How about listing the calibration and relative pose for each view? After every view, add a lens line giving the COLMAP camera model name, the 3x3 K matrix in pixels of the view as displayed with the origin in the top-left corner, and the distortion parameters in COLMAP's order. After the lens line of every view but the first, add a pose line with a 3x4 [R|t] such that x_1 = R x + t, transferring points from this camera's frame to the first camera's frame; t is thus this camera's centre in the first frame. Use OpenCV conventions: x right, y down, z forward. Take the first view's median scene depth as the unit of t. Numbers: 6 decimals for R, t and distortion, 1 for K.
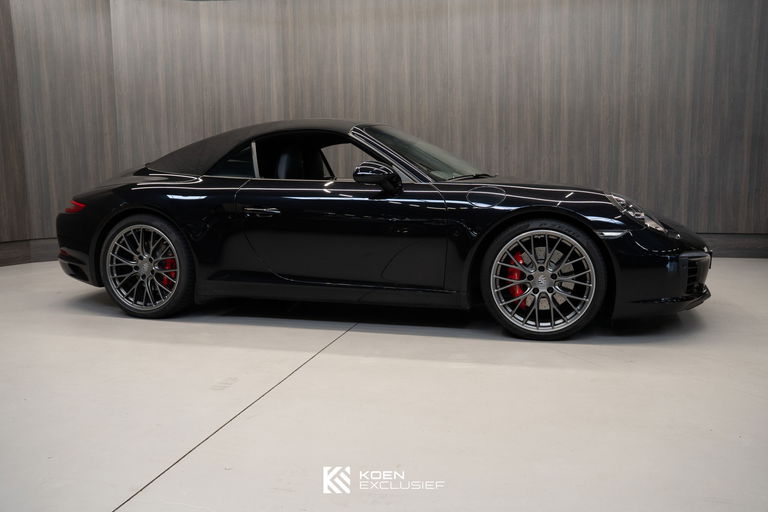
lens RADIAL K [[660.5, 0, 385.1], [0, 660.5, 253.3], [0, 0, 1]] dist [-0.072163, 0.093015]
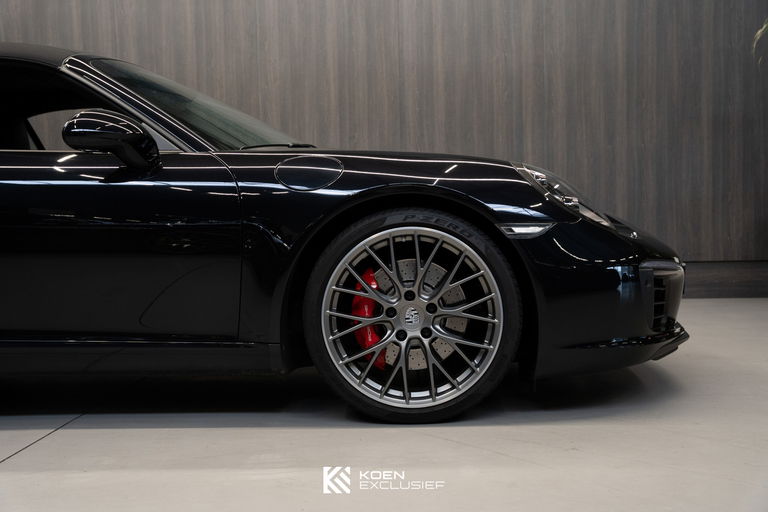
lens RADIAL K [[950.9, 0, 383.4], [0, 950.9, 259.6], [0, 0, 1]] dist [0.025285, 0.000000]
pose [[0.979377, -0.017540, 0.201277, 0.039280], [0.034186, 0.996247, -0.079524, 0.044026], [-0.199126, 0.084765, 0.976301, 0.155630]]
